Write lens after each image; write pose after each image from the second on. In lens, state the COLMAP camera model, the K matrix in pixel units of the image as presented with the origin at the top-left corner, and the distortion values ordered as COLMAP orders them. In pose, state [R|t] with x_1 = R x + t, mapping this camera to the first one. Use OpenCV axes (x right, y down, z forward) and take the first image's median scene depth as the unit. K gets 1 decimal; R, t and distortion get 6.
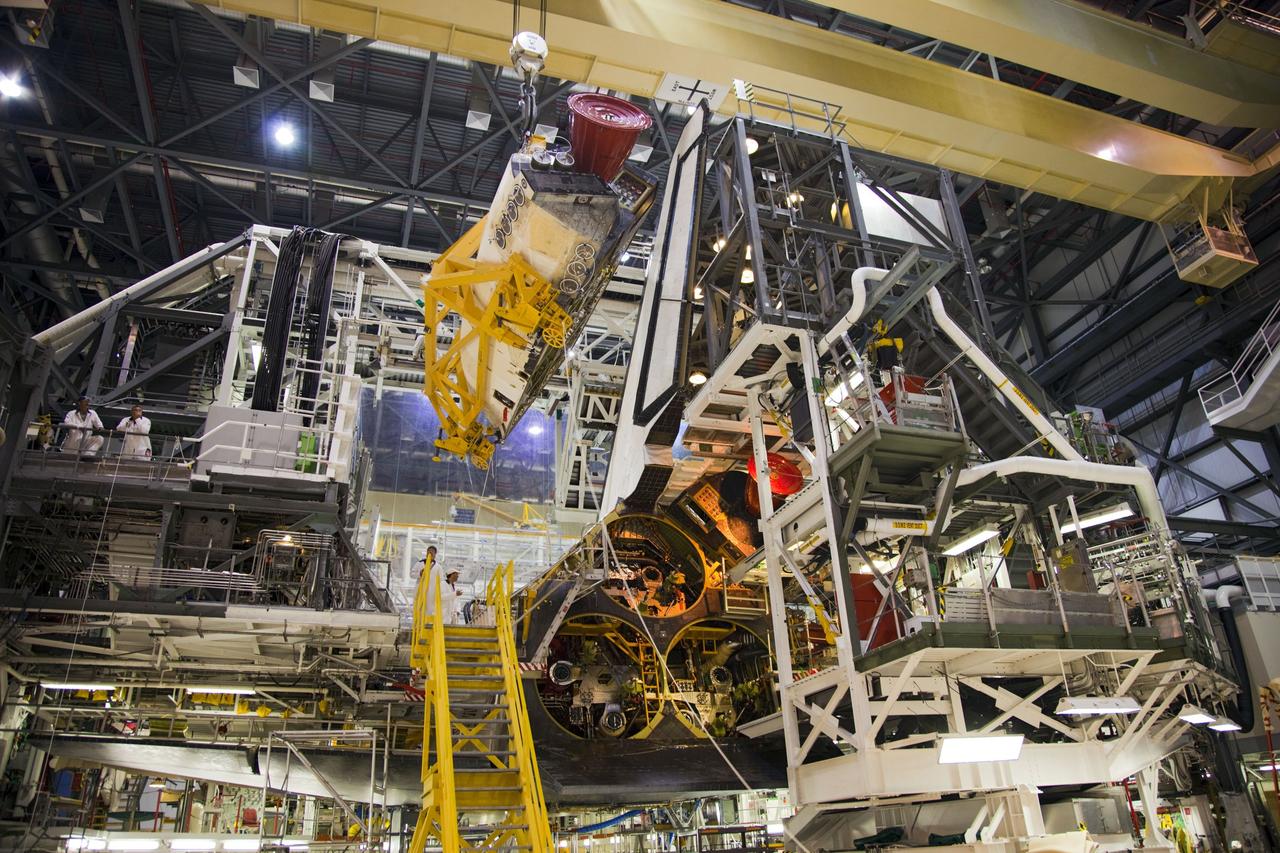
lens RADIAL K [[874.1, 0, 642.7], [0, 874.1, 431.9], [0, 0, 1]] dist [-0.121031, 0.076290]
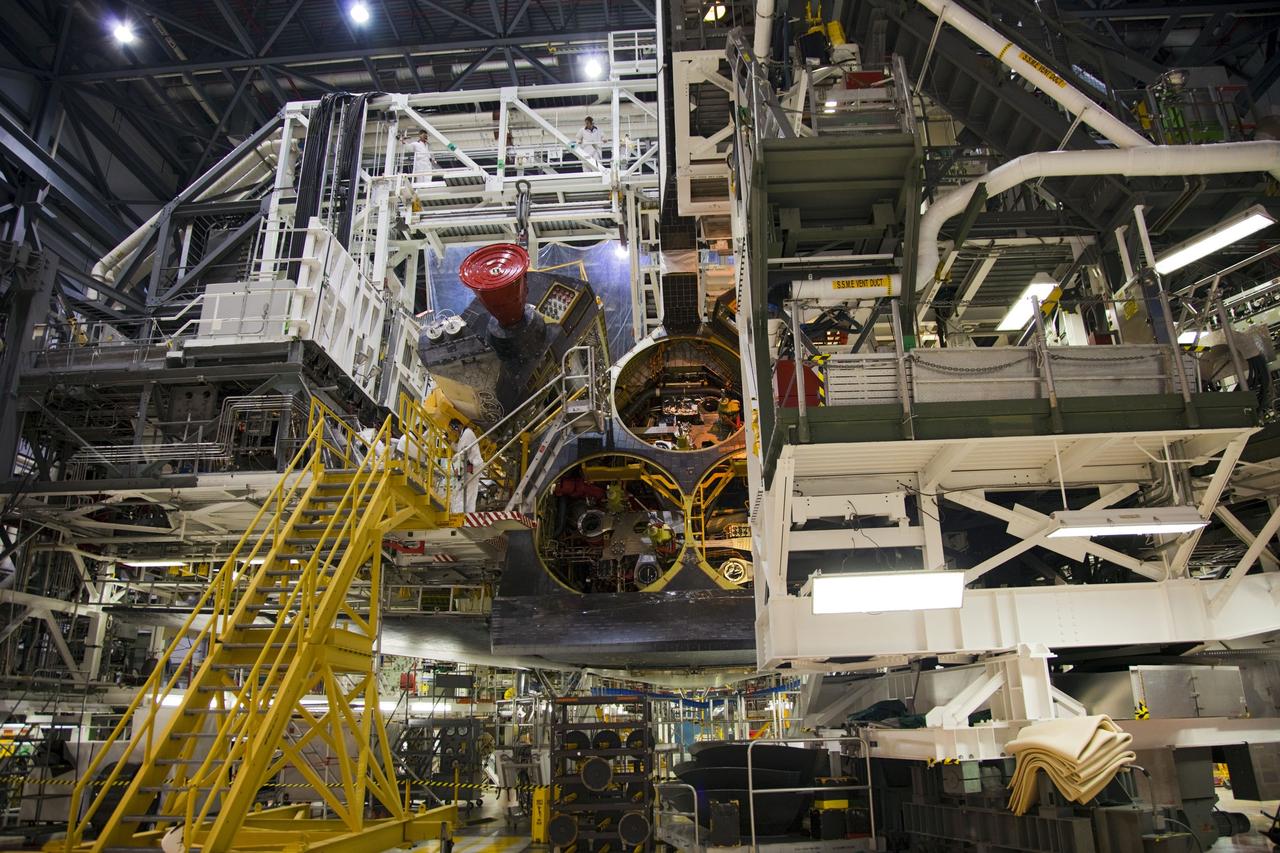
lens RADIAL K [[874.1, 0, 642.7], [0, 874.1, 431.9], [0, 0, 1]] dist [-0.121031, 0.076290]
pose [[0.927176, -0.093869, -0.362676, 0.323200], [0.145835, 0.982172, 0.118616, 0.097862], [0.345076, -0.162868, 0.924336, 0.228979]]
